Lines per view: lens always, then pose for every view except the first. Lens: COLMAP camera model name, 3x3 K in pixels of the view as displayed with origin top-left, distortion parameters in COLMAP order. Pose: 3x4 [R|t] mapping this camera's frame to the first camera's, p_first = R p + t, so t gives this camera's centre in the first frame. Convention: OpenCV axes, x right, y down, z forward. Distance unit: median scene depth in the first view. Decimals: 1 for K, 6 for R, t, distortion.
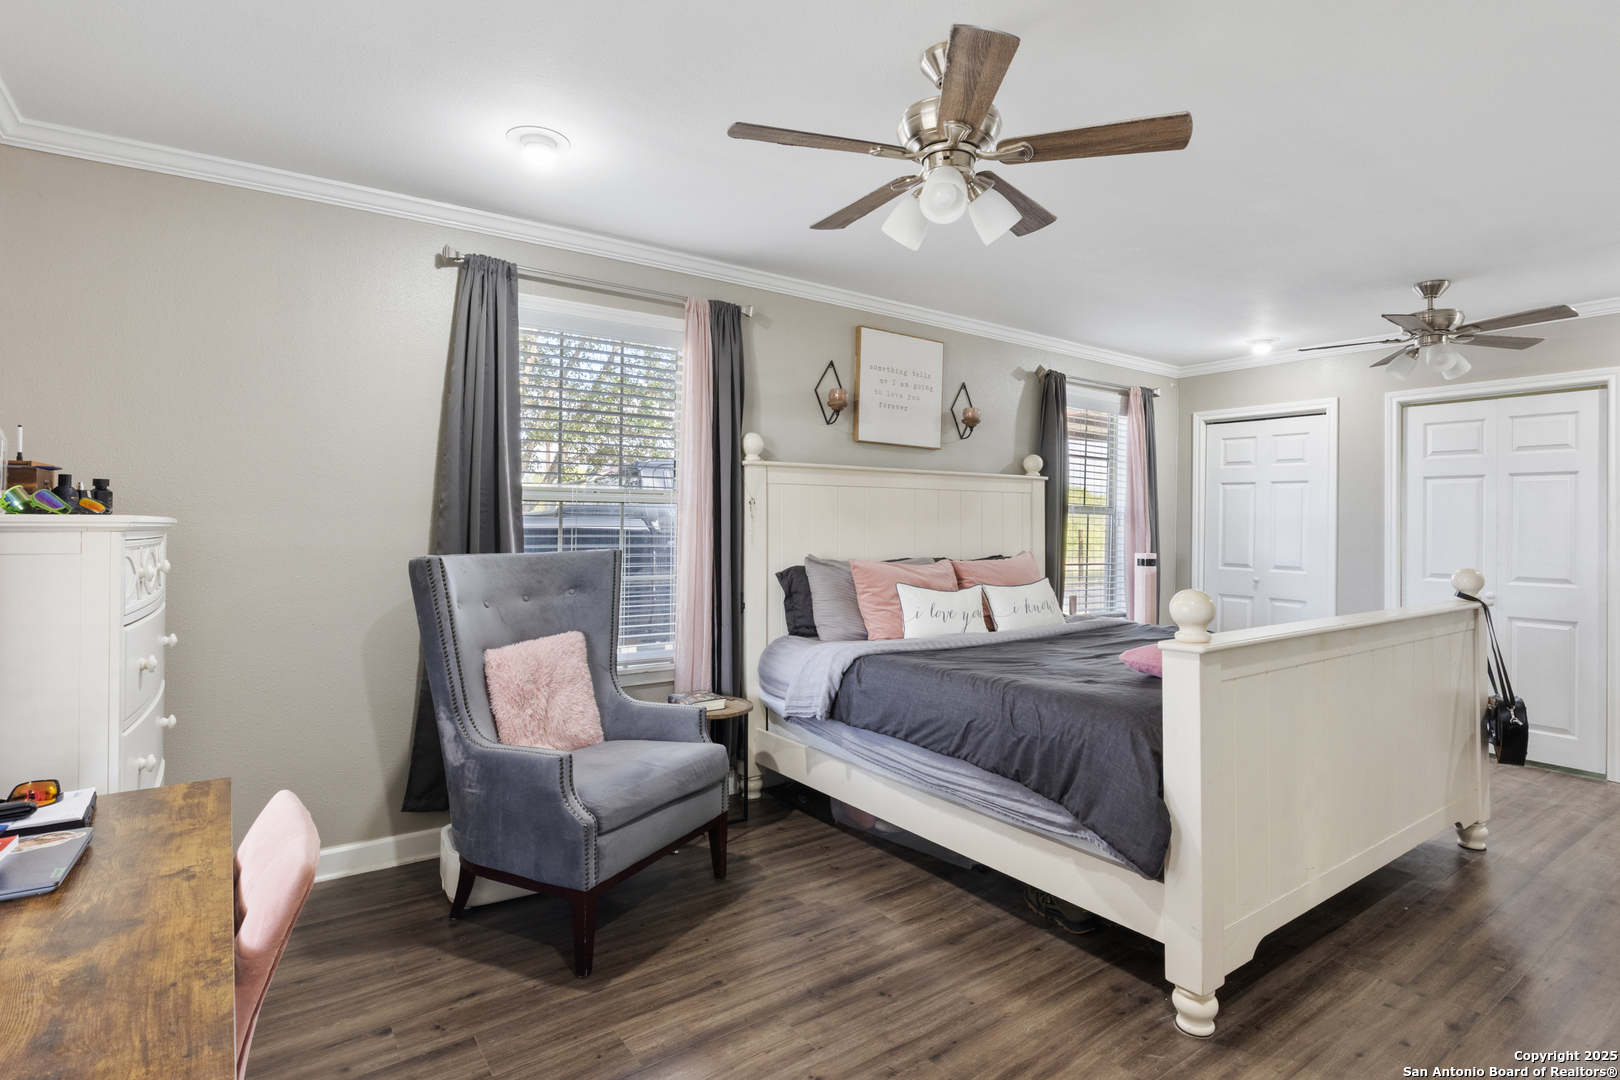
lens RADIAL K [[804.1, 0, 808.3], [0, 804.1, 533.5], [0, 0, 1]] dist [-0.005112, -0.000402]
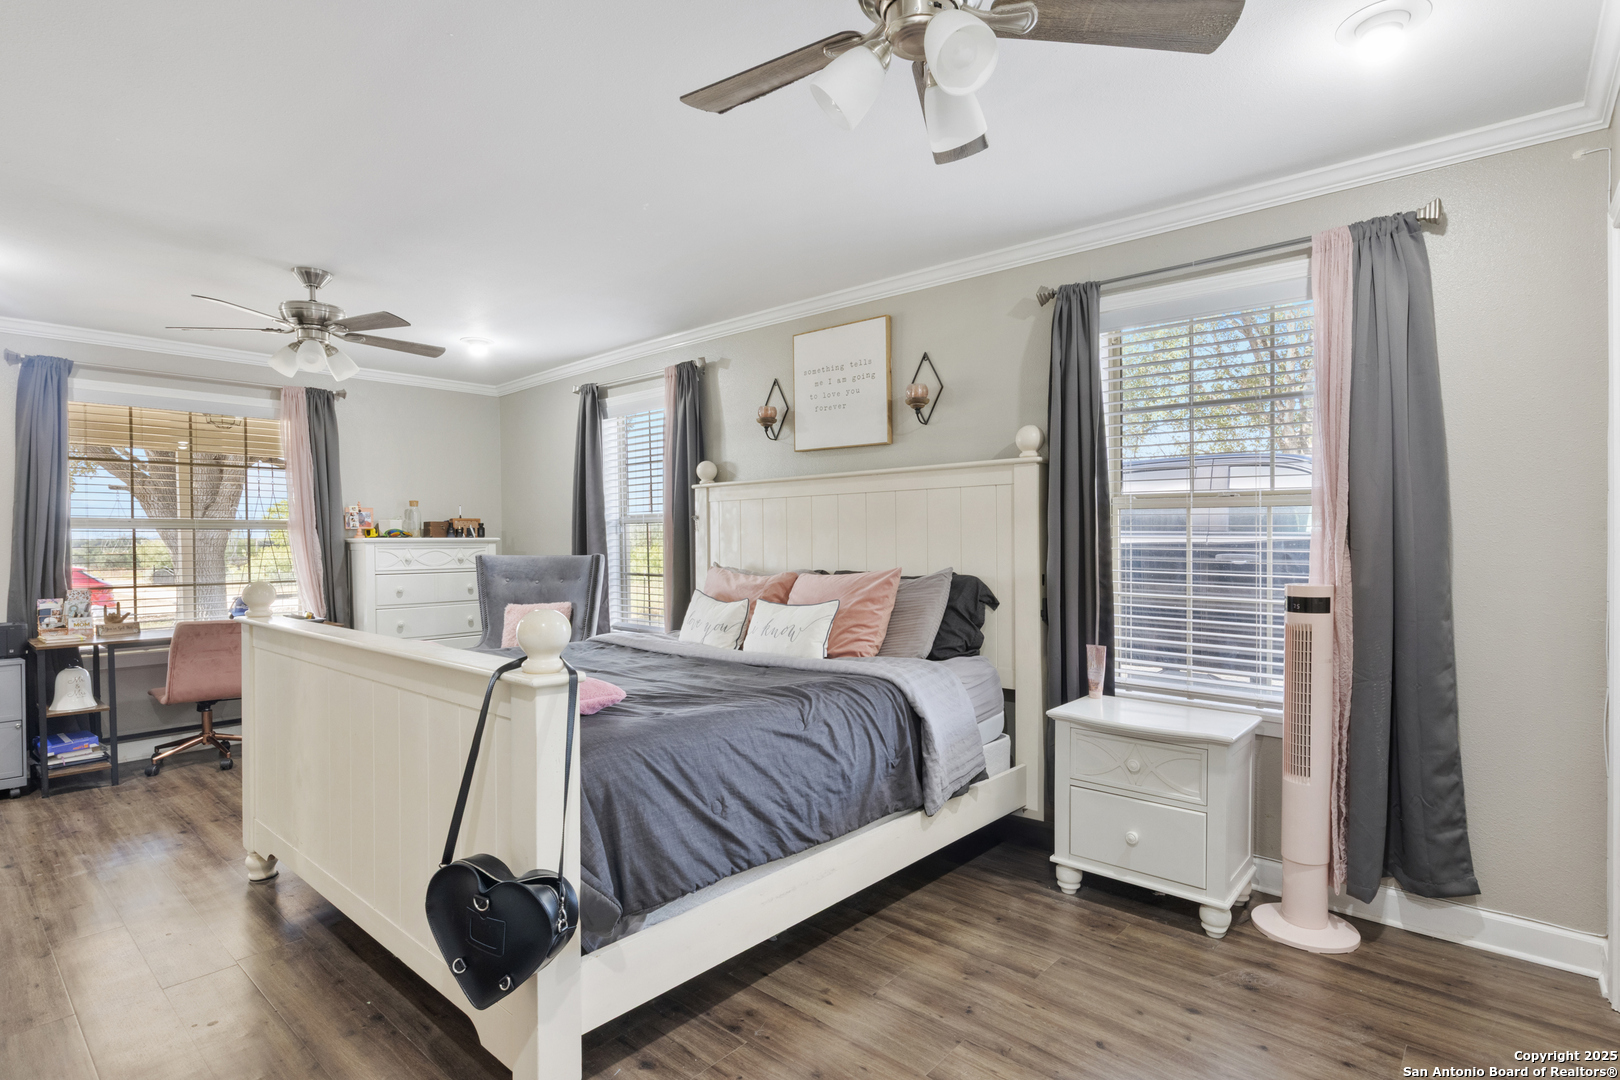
lens RADIAL K [[804.1, 0, 810.9], [0, 804.1, 545.1], [0, 0, 1]] dist [-0.005112, -0.000402]
pose [[0.238206, 0.000991, -0.971214, 0.988321], [0.001484, 0.999998, 0.001385, 0.000179], [0.971213, -0.001771, 0.238204, 0.743279]]
